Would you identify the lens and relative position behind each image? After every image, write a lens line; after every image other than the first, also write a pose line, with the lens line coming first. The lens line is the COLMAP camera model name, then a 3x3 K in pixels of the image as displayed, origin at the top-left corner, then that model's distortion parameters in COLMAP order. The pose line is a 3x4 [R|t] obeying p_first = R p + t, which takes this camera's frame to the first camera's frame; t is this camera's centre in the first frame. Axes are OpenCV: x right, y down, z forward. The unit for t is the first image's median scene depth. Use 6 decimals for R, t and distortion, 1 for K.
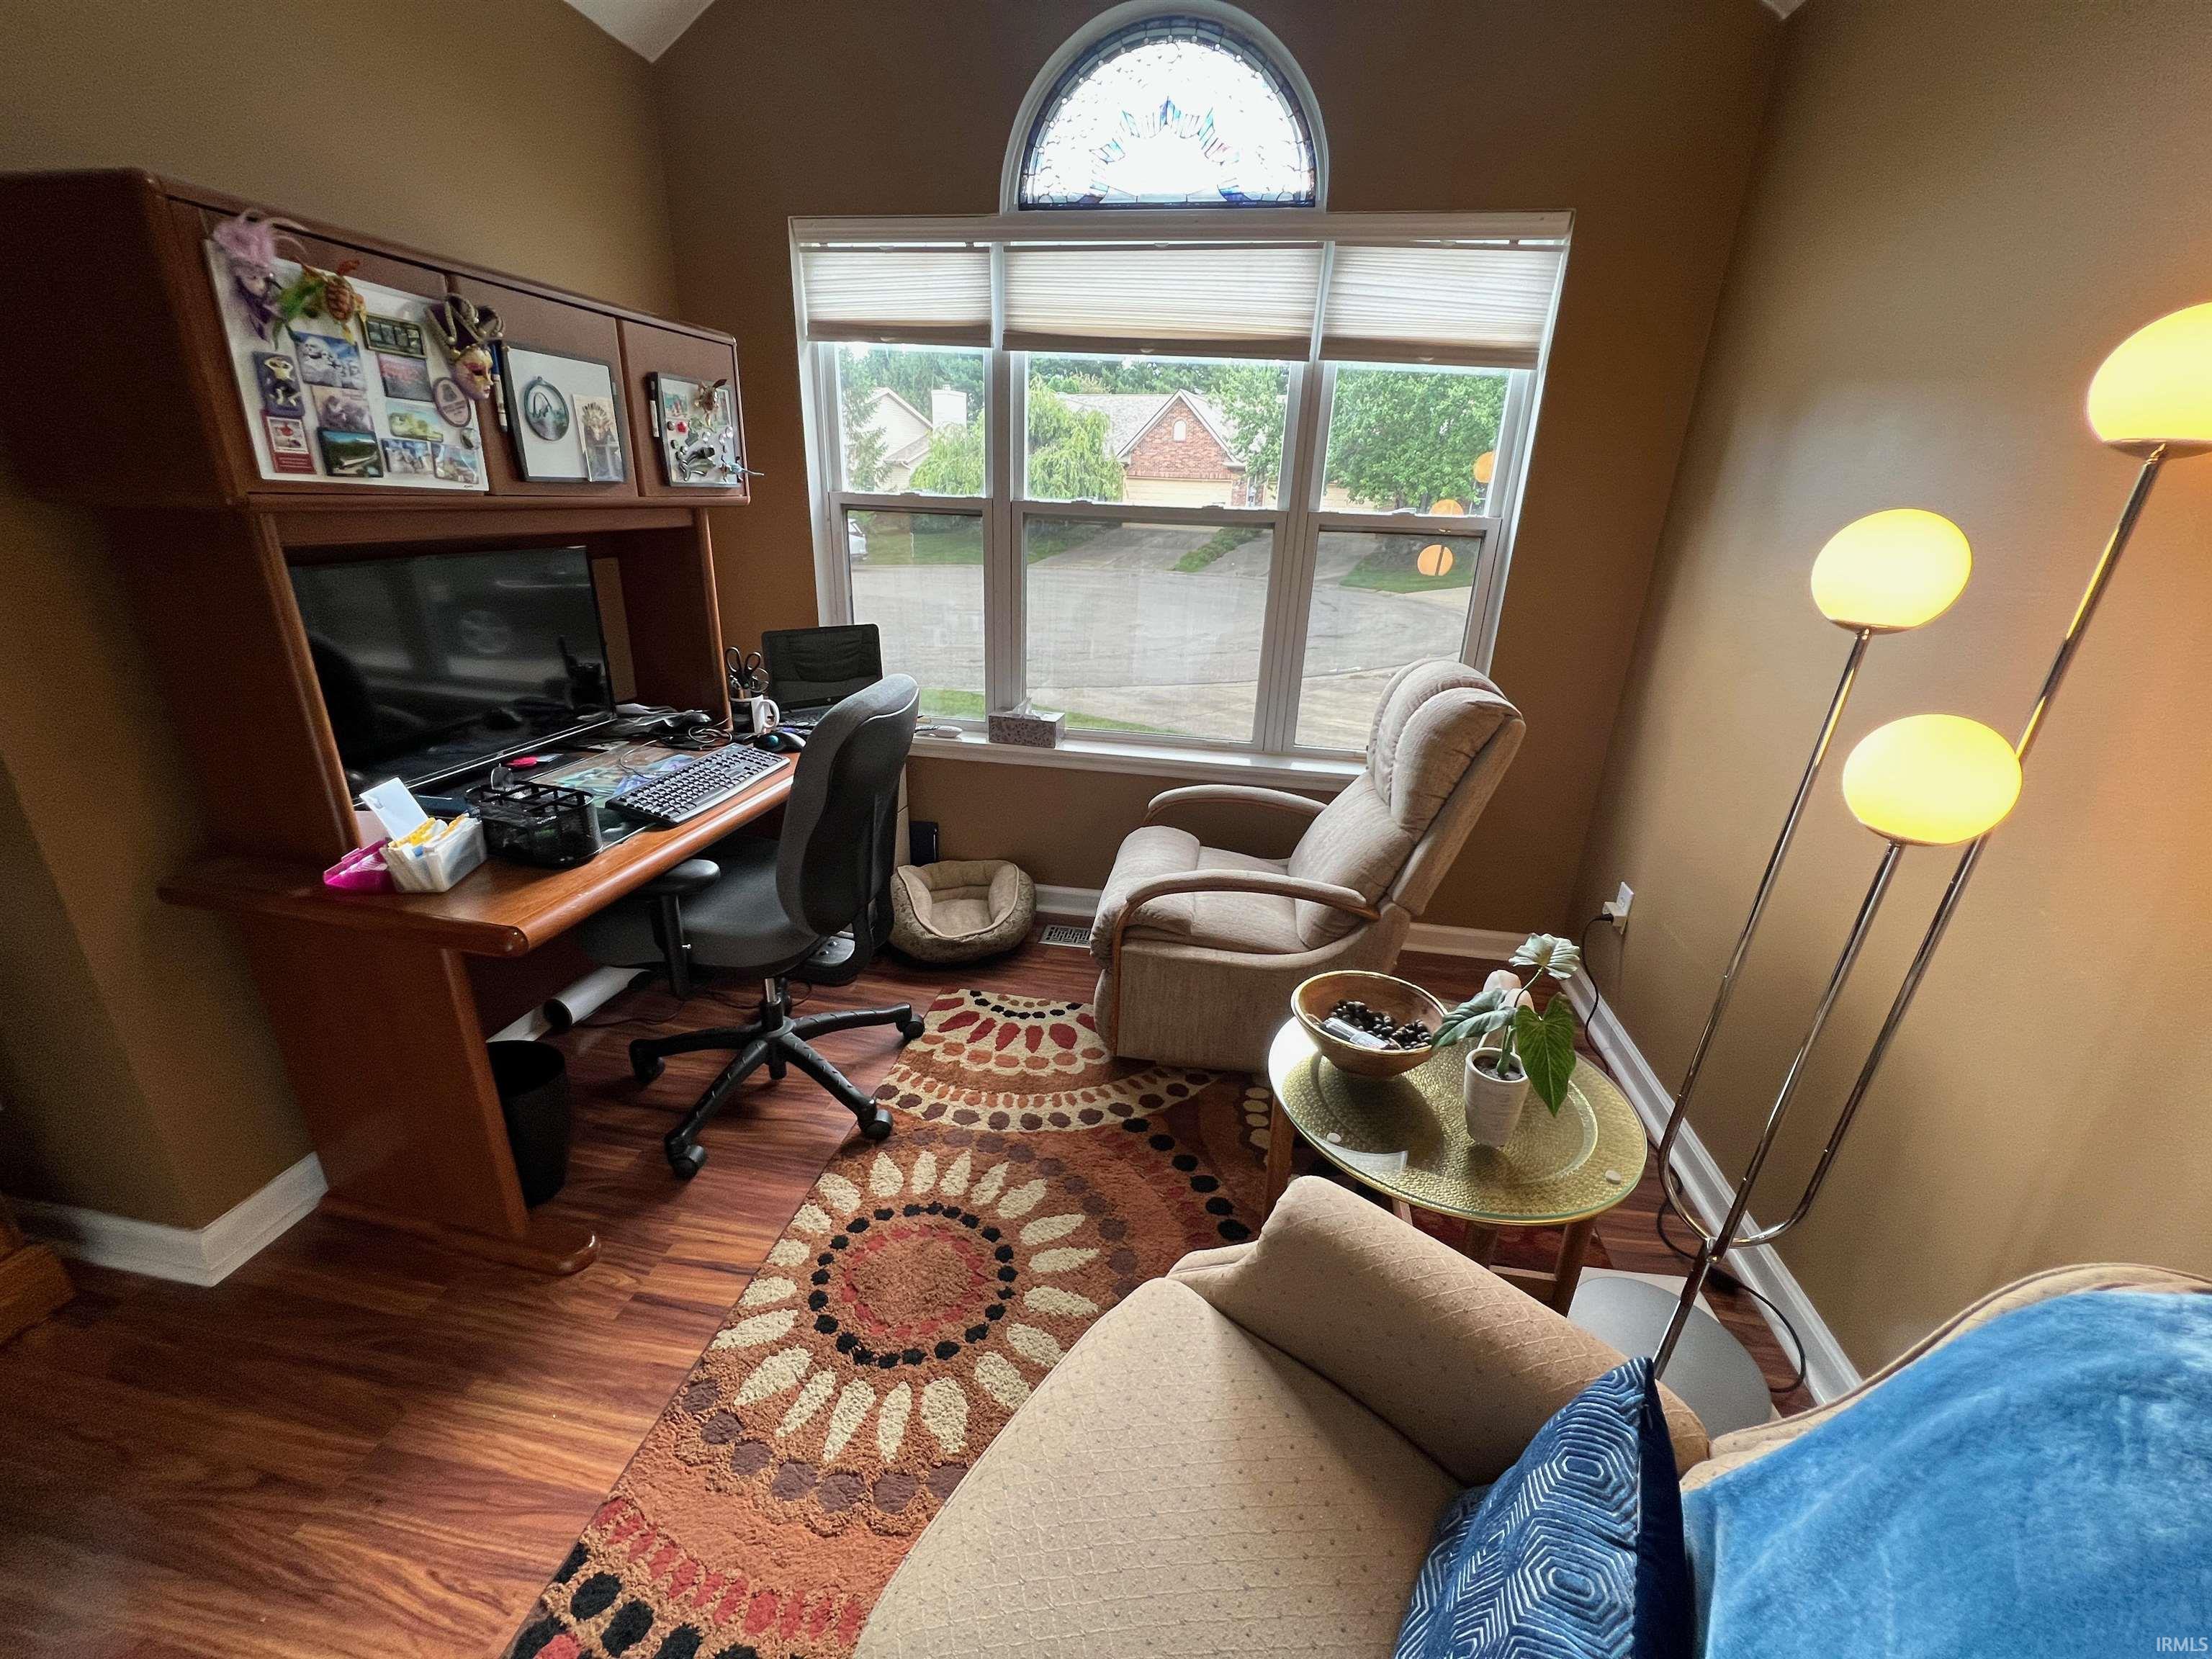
lens RADIAL K [[877.8, 0, 1106.0], [0, 877.8, 829.5], [0, 0, 1]] dist [-0.006263, -0.000583]
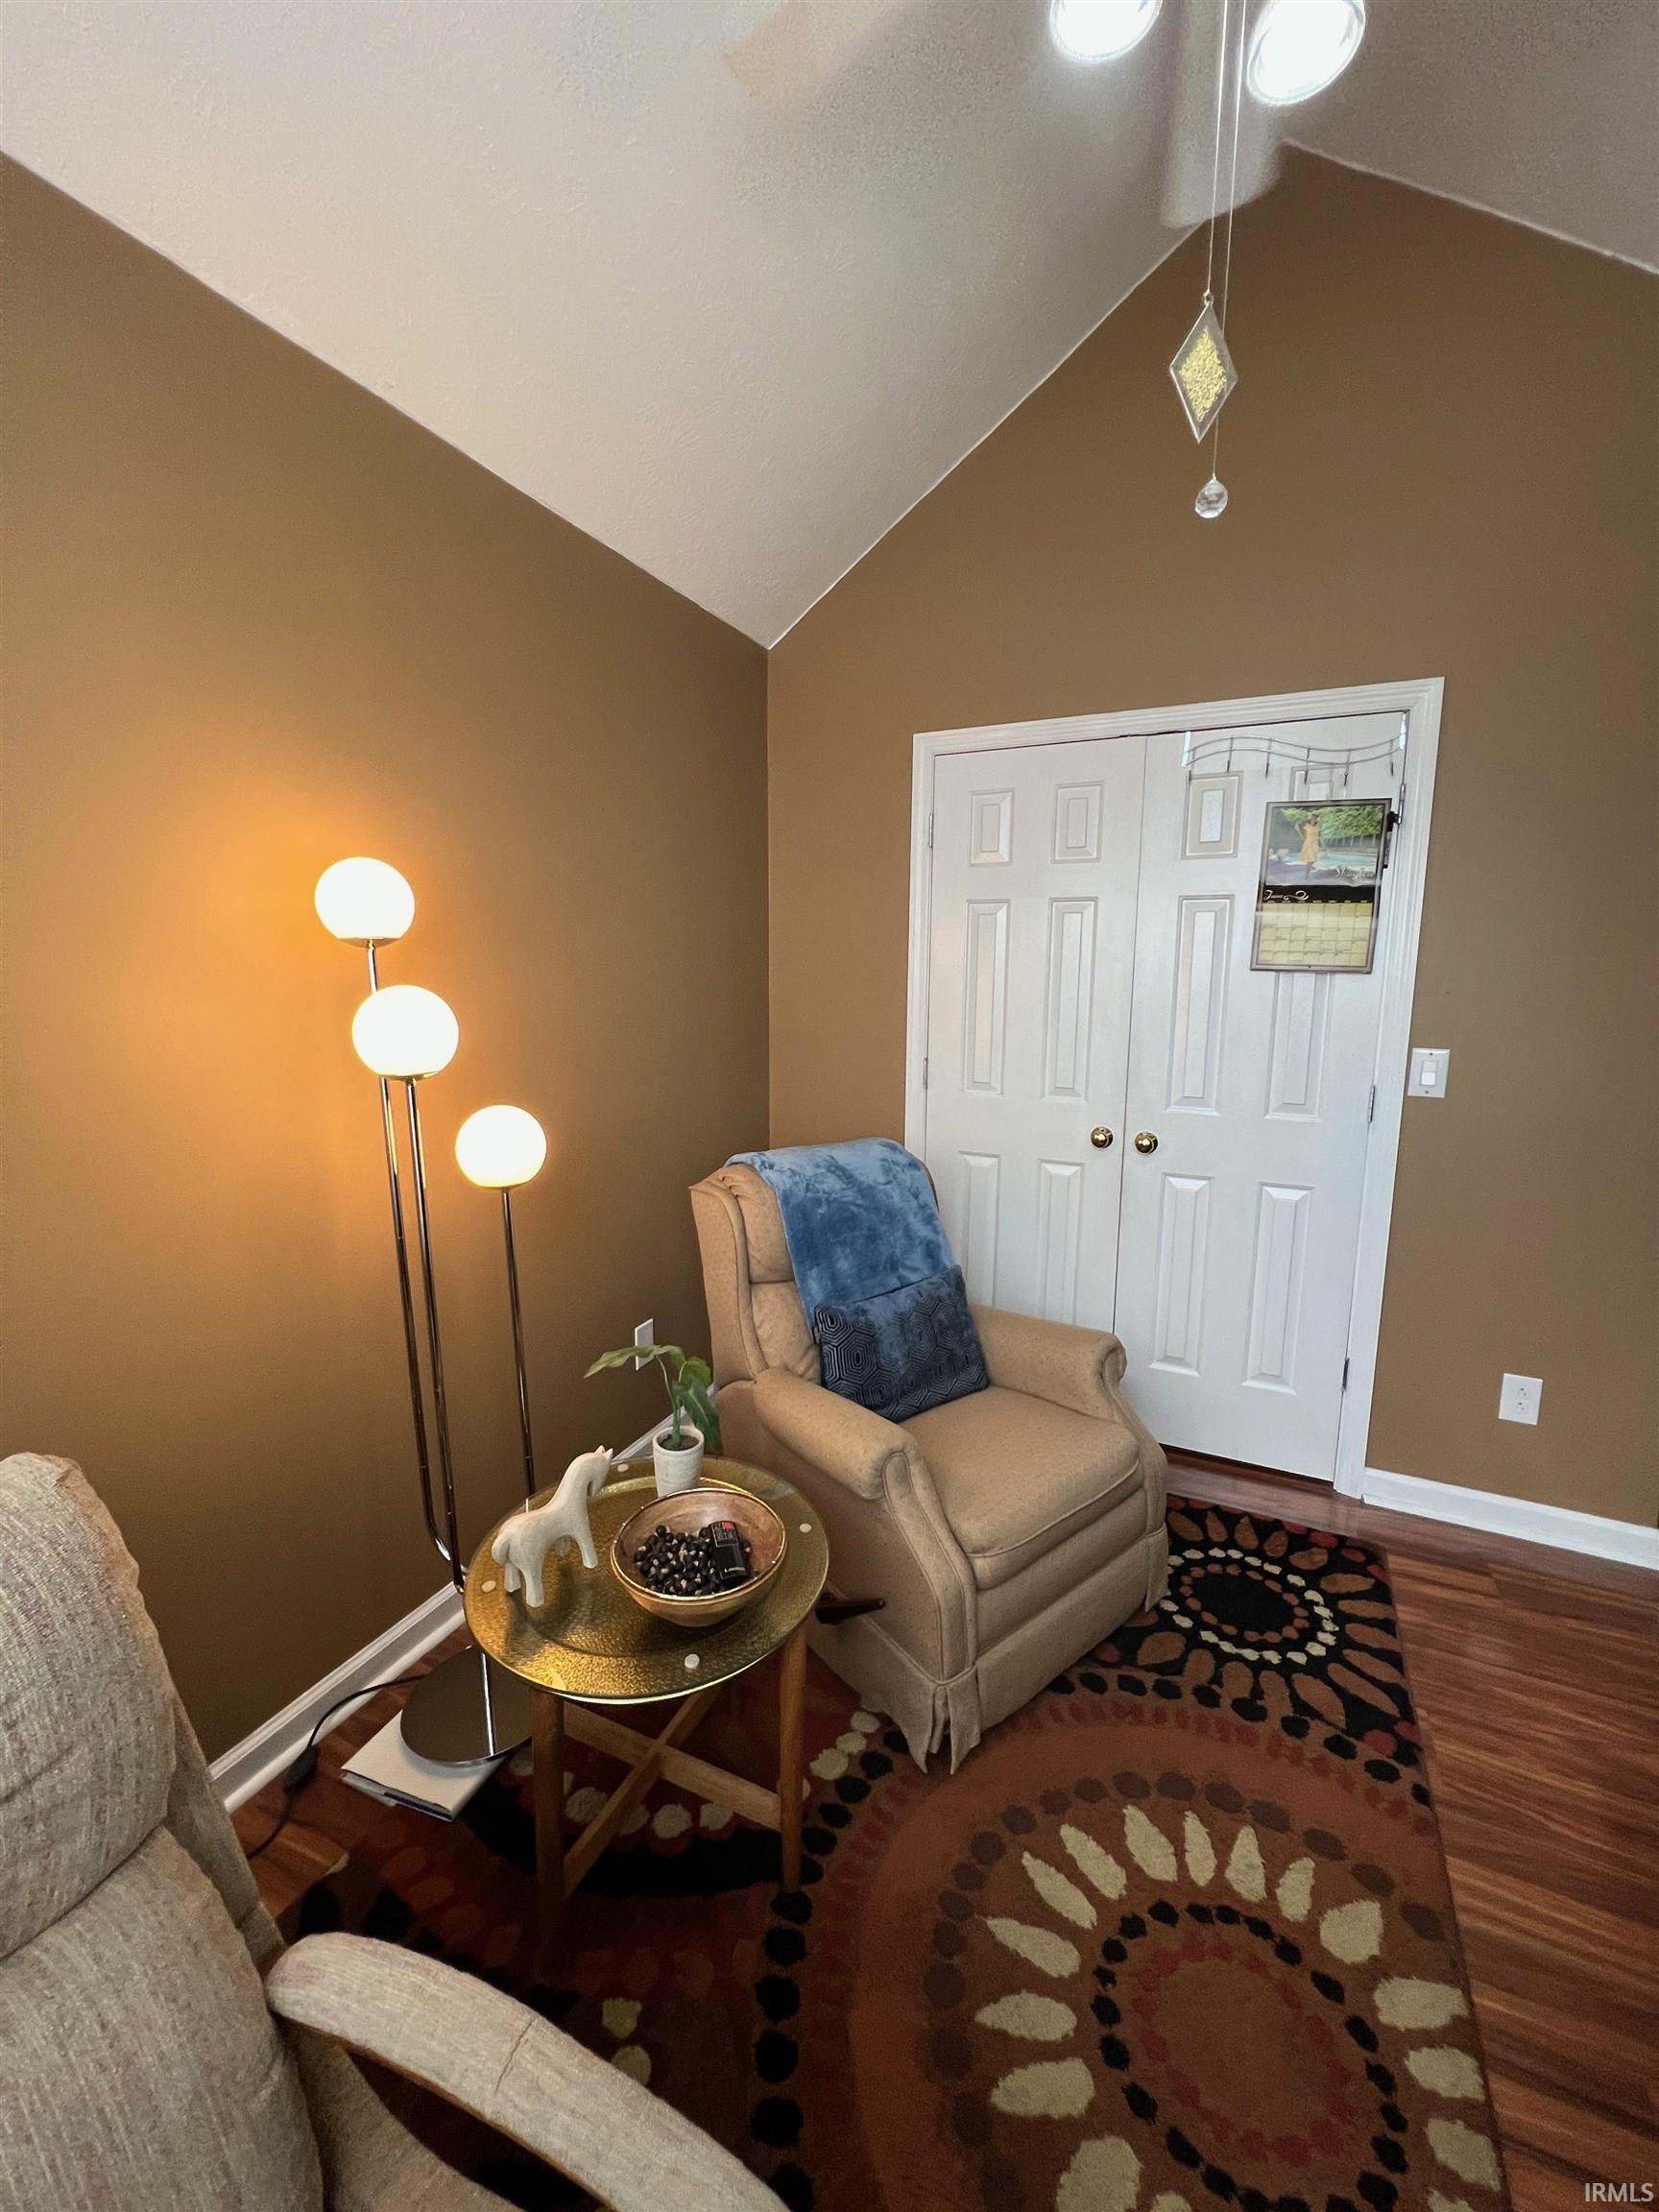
lens RADIAL K [[877.8, 0, 829.5], [0, 877.8, 1106.0], [0, 0, 1]] dist [-0.006263, -0.000583]
pose [[-0.958004, -0.083073, 0.274459, -0.030294], [0.063664, 0.871615, 0.486040, -0.584567], [-0.279600, 0.483101, -0.829721, 1.444660]]
